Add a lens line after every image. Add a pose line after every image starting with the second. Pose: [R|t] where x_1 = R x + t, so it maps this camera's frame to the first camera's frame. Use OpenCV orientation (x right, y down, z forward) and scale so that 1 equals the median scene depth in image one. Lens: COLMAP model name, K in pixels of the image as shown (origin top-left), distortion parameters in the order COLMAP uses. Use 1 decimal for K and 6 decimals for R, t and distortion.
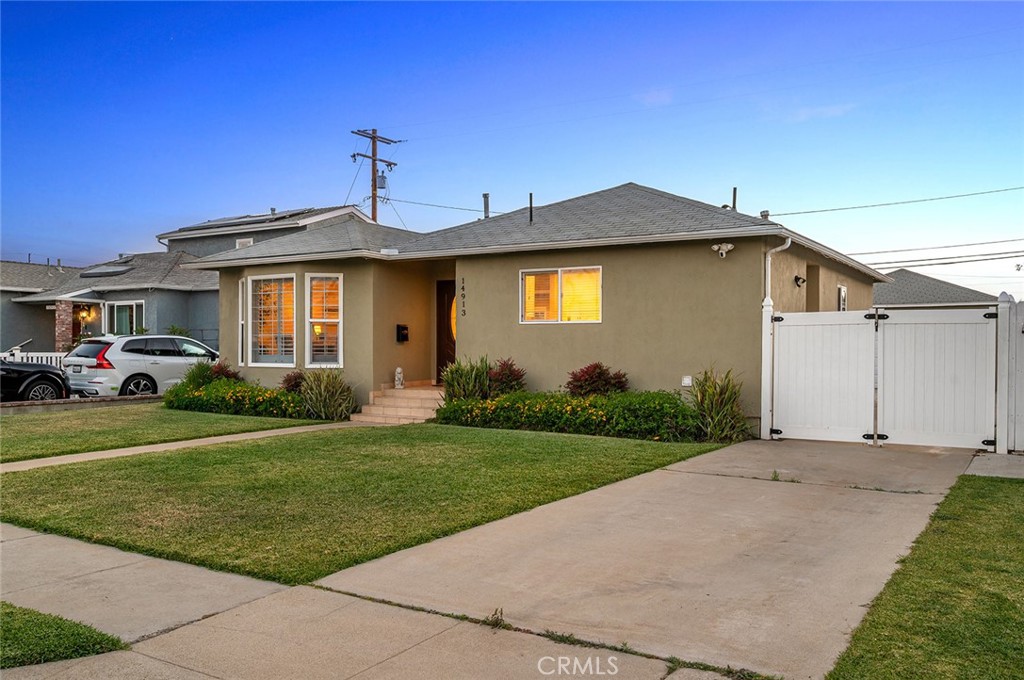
lens RADIAL K [[843.9, 0, 512.8], [0, 843.9, 362.9], [0, 0, 1]] dist [-0.003773, -0.001198]
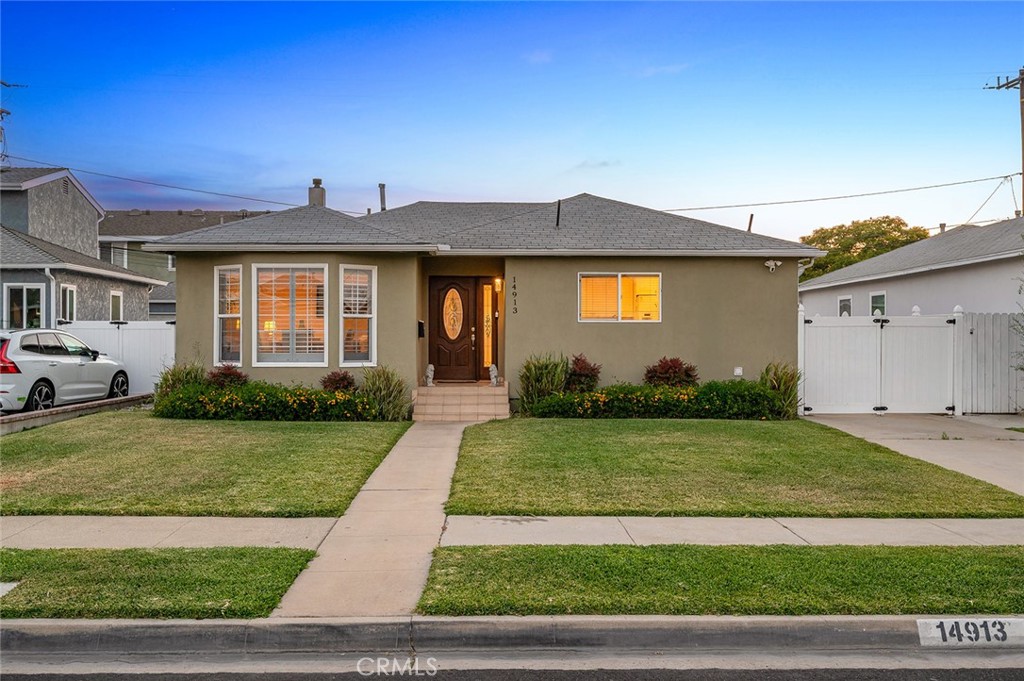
lens RADIAL K [[907.5, 0, 512.0], [0, 907.5, 340.5], [0, 0, 1]] dist [-0.002331, 0.000445]
pose [[0.837332, -0.003859, 0.546681, -0.669607], [0.011580, 0.999876, -0.010678, -0.010829], [-0.546572, 0.015271, 0.837273, 0.071625]]
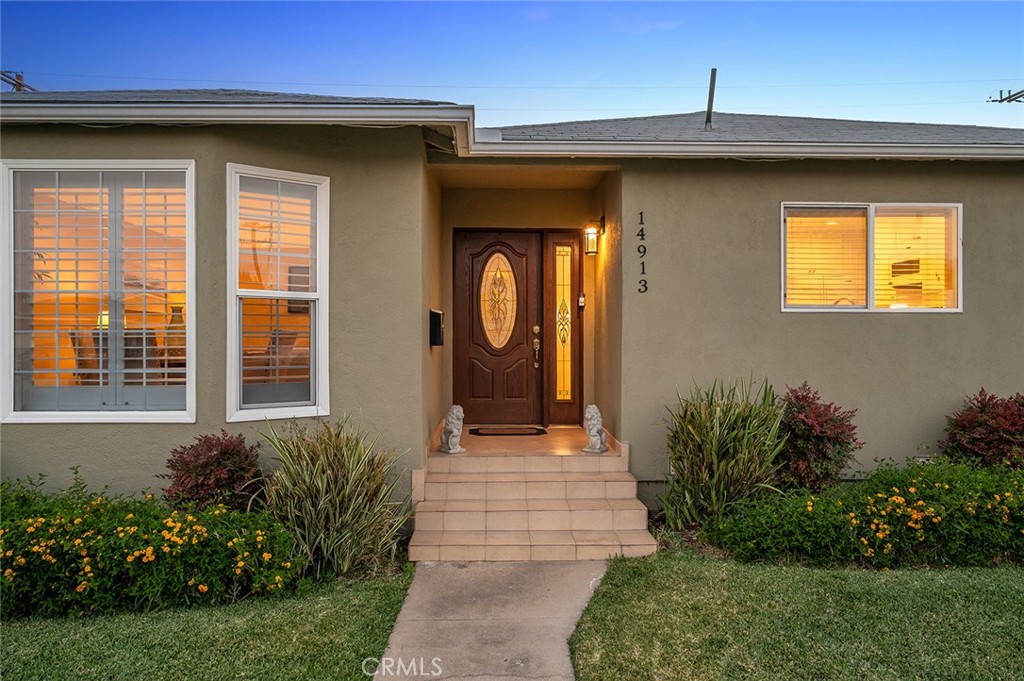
lens RADIAL K [[632.2, 0, 512.0], [0, 632.2, 340.5], [0, 0, 1]] dist [0.001204, 0.001793]
pose [[0.839409, -0.003413, 0.543490, -0.309817], [0.012011, 0.999853, -0.012272, -0.025944], [-0.543368, 0.016829, 0.839326, 0.746119]]
